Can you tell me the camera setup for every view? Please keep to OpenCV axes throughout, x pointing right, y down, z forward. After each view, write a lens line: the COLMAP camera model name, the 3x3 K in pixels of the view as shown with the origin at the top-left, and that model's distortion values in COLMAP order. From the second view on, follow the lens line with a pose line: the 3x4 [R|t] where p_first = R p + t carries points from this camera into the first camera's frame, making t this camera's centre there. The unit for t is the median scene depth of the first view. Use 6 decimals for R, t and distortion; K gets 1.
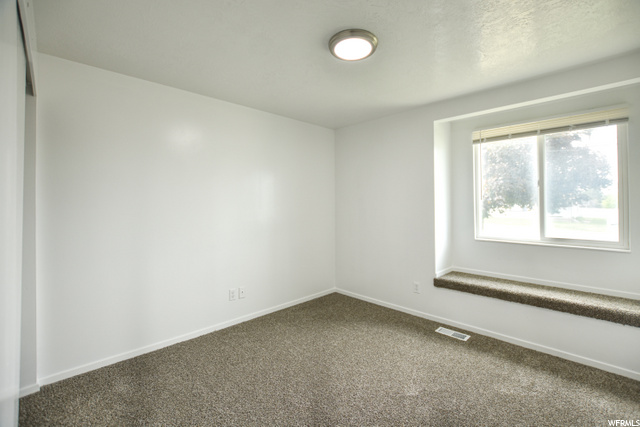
lens RADIAL K [[268.9, 0, 320.7], [0, 268.9, 209.2], [0, 0, 1]] dist [-0.013399, 0.000180]
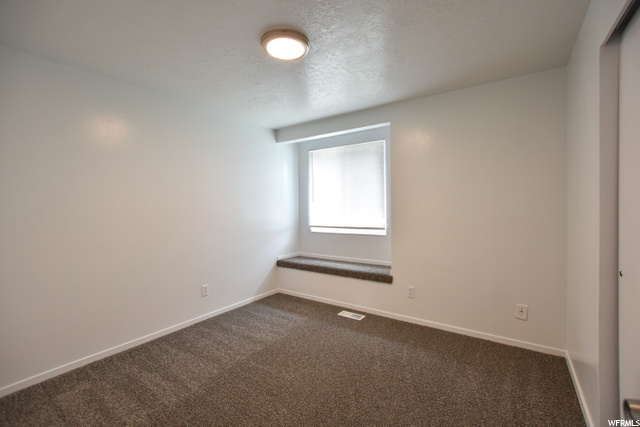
lens RADIAL K [[278.5, 0, 322.0], [0, 278.5, 210.0], [0, 0, 1]] dist [0.001474, 0.000756]
pose [[0.982157, -0.010451, 0.187771, 0.299099], [0.009008, 0.999923, 0.008532, -0.003758], [-0.187846, -0.006688, 0.982176, -0.321878]]
